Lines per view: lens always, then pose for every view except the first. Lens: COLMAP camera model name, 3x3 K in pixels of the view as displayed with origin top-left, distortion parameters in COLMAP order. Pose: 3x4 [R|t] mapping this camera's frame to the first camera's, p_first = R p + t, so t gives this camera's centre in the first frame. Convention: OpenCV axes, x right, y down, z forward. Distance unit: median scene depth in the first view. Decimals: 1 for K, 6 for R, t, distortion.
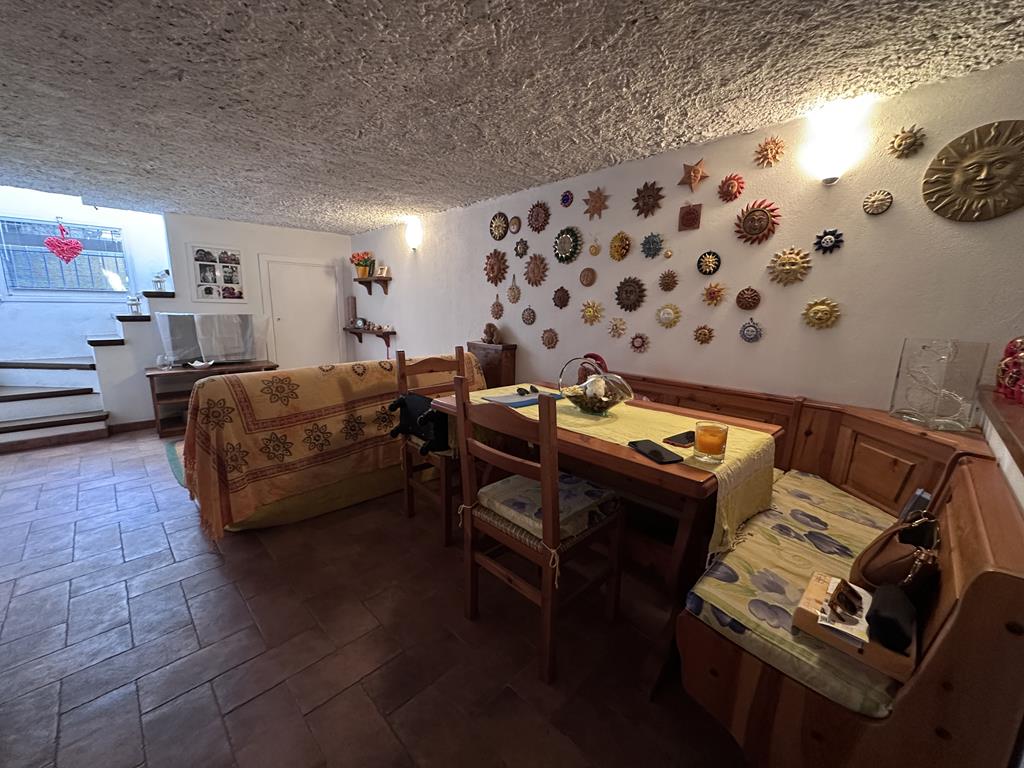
lens RADIAL K [[408.5, 0, 512.0], [0, 408.5, 384.0], [0, 0, 1]] dist [-0.002690, 0.000861]
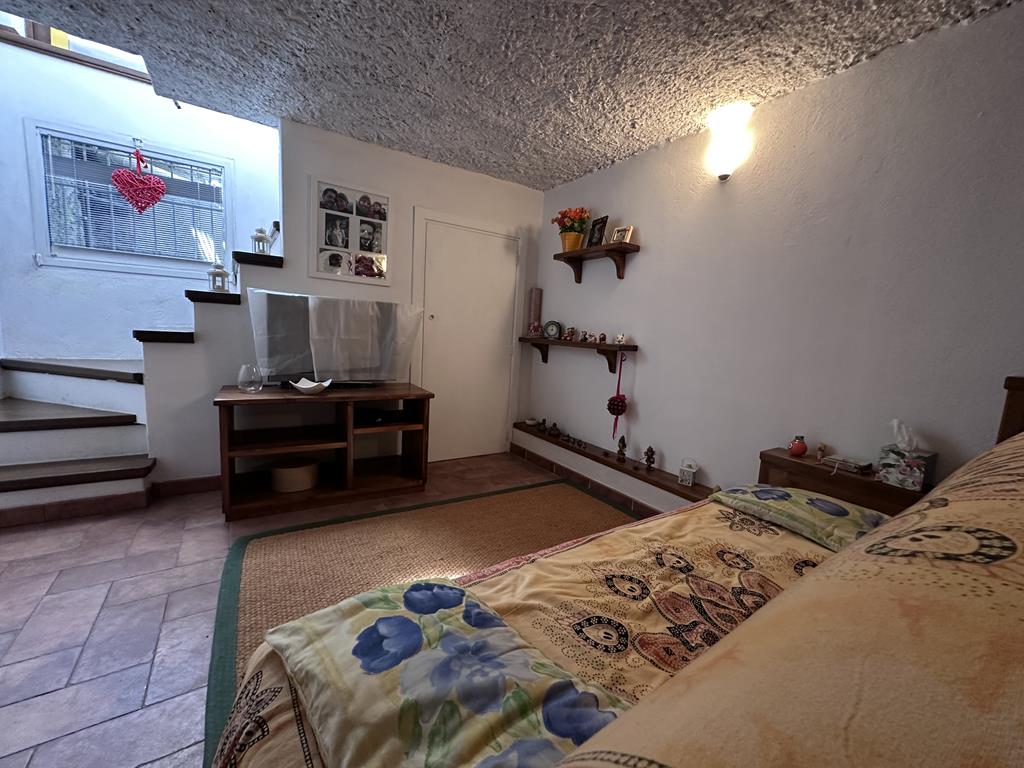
lens RADIAL K [[408.5, 0, 512.0], [0, 408.5, 384.0], [0, 0, 1]] dist [-0.002690, 0.000861]
pose [[0.979081, 0.065791, -0.192538, -0.389334], [-0.077928, 0.995377, -0.056150, -0.039742], [0.187954, 0.069979, 0.979682, 0.510532]]
